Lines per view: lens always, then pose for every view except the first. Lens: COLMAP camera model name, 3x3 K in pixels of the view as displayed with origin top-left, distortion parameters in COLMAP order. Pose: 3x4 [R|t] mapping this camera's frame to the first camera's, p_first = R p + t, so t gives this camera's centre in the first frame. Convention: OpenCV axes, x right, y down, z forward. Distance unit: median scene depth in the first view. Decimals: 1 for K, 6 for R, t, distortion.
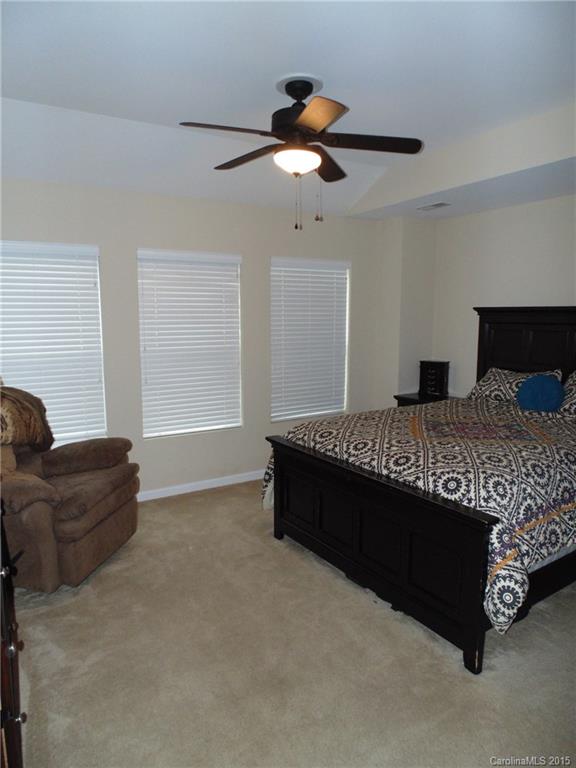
lens RADIAL K [[514.1, 0, 289.6], [0, 514.1, 382.2], [0, 0, 1]] dist [-0.012859, -0.000518]
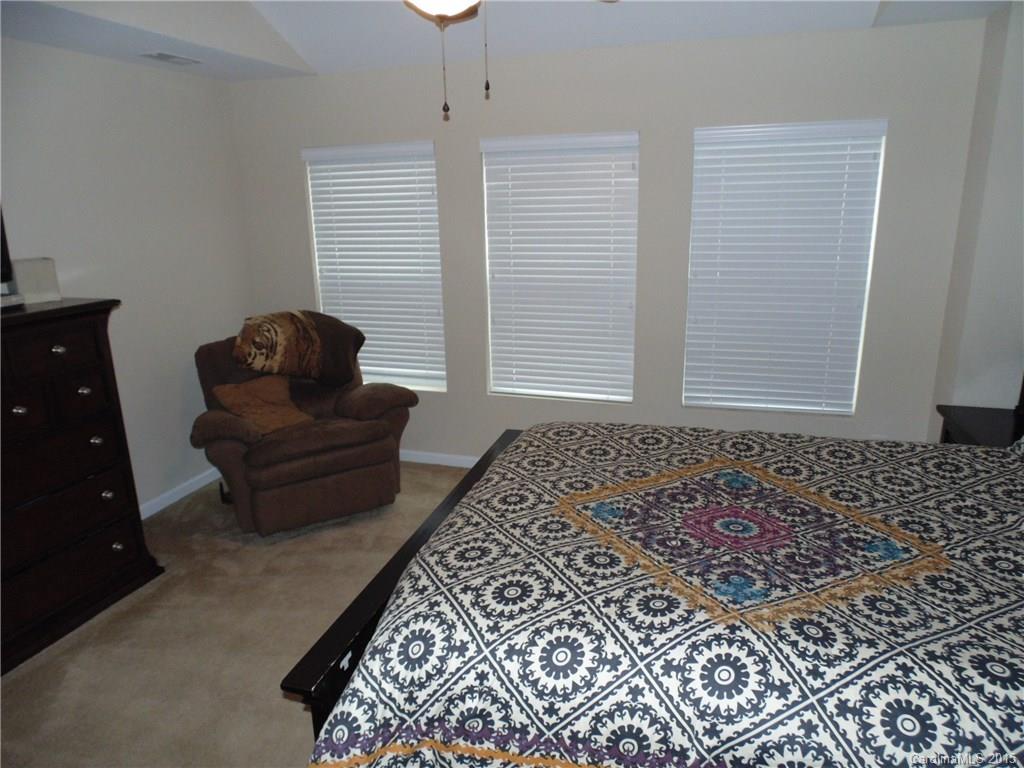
lens RADIAL K [[685.5, 0, 513.4], [0, 685.5, 384.7], [0, 0, 1]] dist [-0.012859, -0.000518]
pose [[0.671094, 0.183865, -0.718211, 0.527595], [-0.084714, 0.981431, 0.172095, -0.092056], [0.736517, -0.054649, 0.674208, 0.381038]]
